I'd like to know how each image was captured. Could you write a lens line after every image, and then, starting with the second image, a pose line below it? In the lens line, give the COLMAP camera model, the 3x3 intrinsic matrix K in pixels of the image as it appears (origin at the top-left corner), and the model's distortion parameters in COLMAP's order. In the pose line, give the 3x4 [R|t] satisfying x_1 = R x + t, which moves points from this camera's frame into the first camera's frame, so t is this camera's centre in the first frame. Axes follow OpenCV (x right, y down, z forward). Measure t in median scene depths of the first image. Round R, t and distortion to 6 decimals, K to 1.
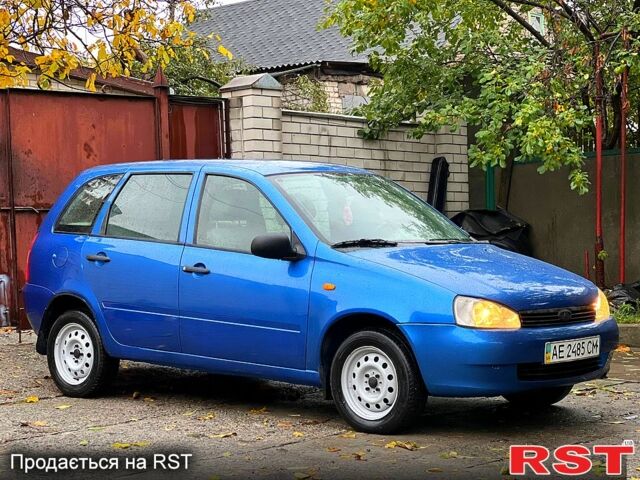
lens RADIAL K [[1401.9, 0, 320.0], [0, 1401.9, 240.0], [0, 0, 1]] dist [-0.038666, 2.981632]
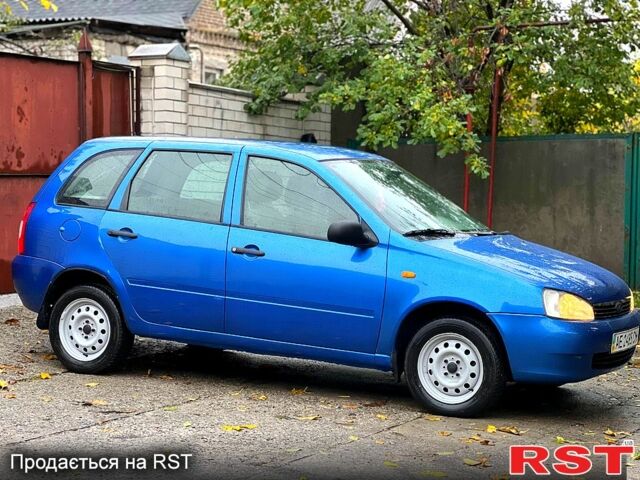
lens RADIAL K [[1401.9, 0, 320.0], [0, 1401.9, 240.0], [0, 0, 1]] dist [-0.038666, 2.981632]
pose [[0.970468, 0.033718, 0.238862, -0.269340], [-0.040631, 0.998884, 0.024075, -0.012707], [-0.237784, -0.033069, 0.970755, 0.010909]]
